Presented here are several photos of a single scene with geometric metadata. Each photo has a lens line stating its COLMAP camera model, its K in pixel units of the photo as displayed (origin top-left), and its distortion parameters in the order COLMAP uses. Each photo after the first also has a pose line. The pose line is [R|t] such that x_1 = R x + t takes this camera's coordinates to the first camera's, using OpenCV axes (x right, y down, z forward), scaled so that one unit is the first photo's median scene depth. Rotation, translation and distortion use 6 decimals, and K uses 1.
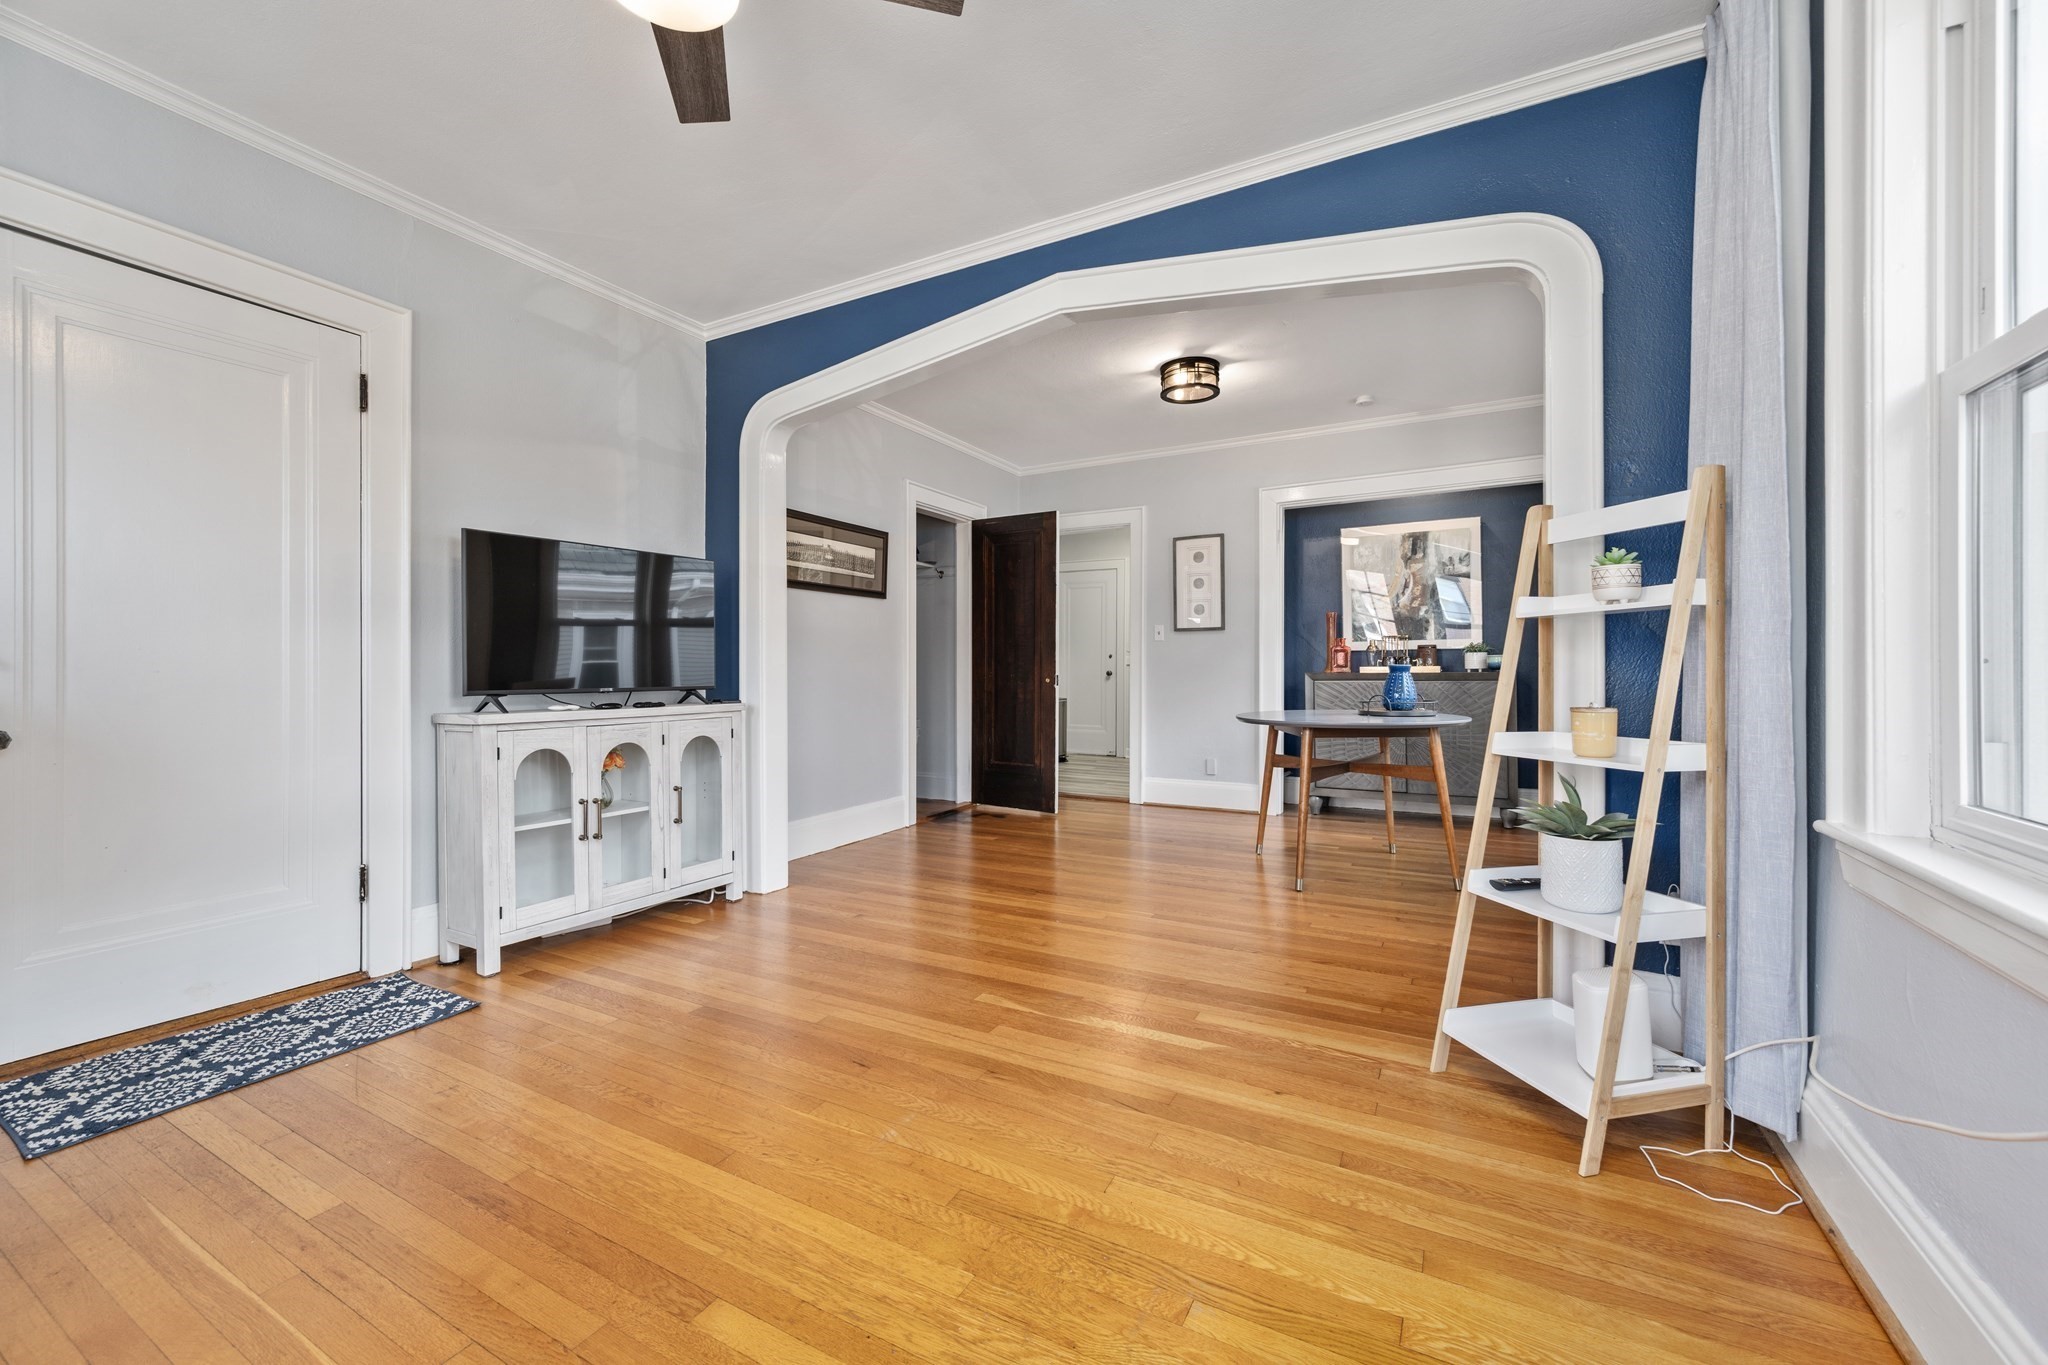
lens RADIAL K [[812.3, 0, 1032.0], [0, 812.3, 660.8], [0, 0, 1]] dist [-0.001014, -0.000262]
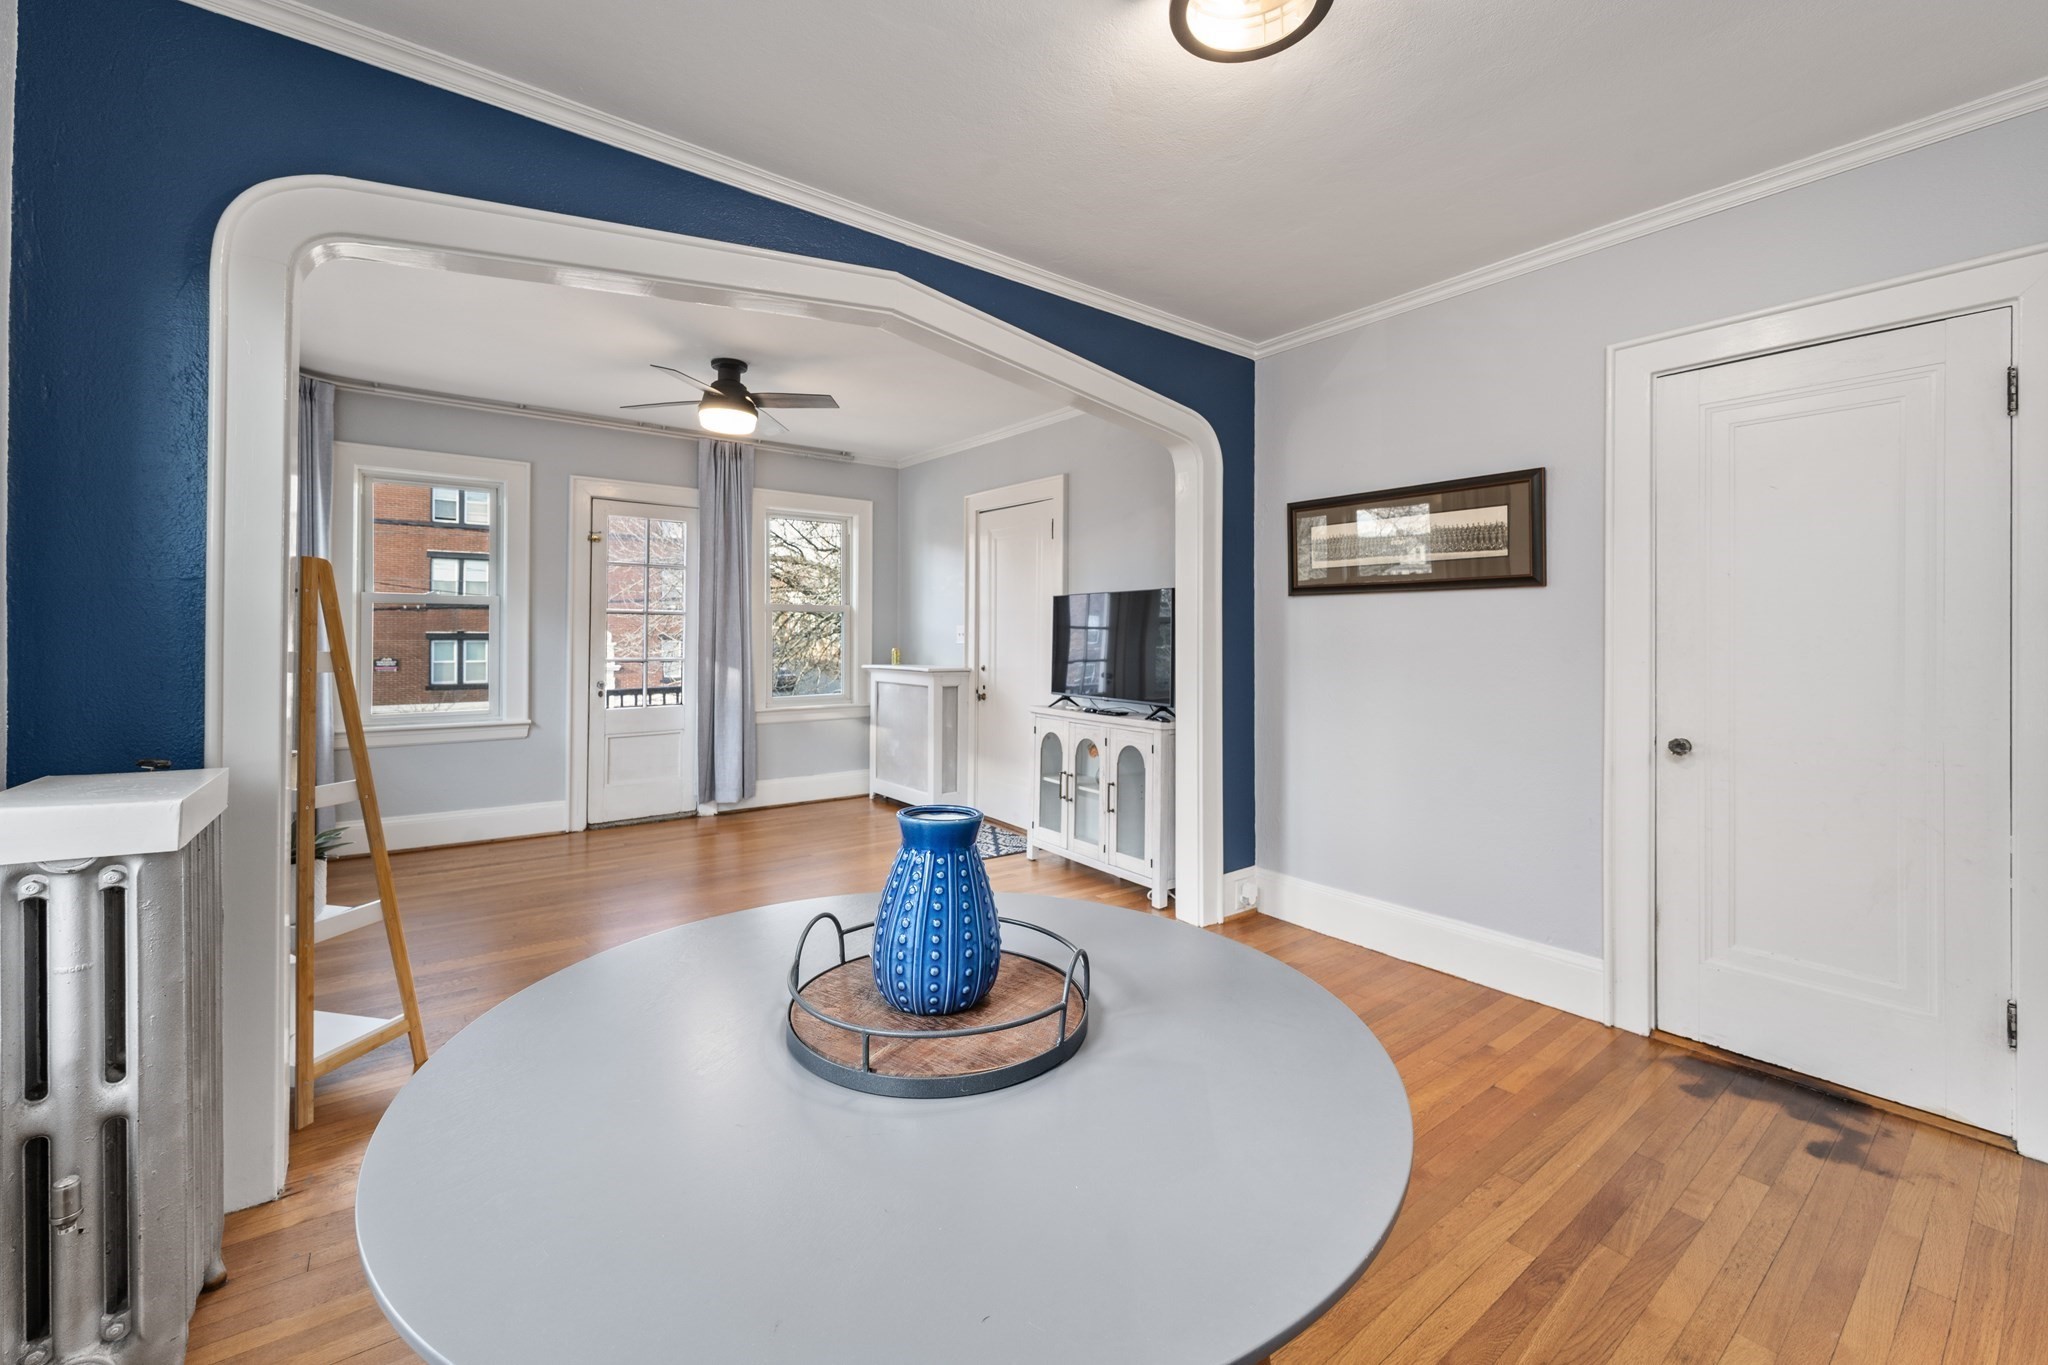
lens RADIAL K [[823.2, 0, 1027.7], [0, 823.2, 635.1], [0, 0, 1]] dist [0.000415, -0.000087]
pose [[-0.410504, -0.003517, -0.911852, 1.122285], [0.001248, 0.999989, -0.004419, -0.092551], [0.911858, -0.002953, -0.410495, 2.084573]]
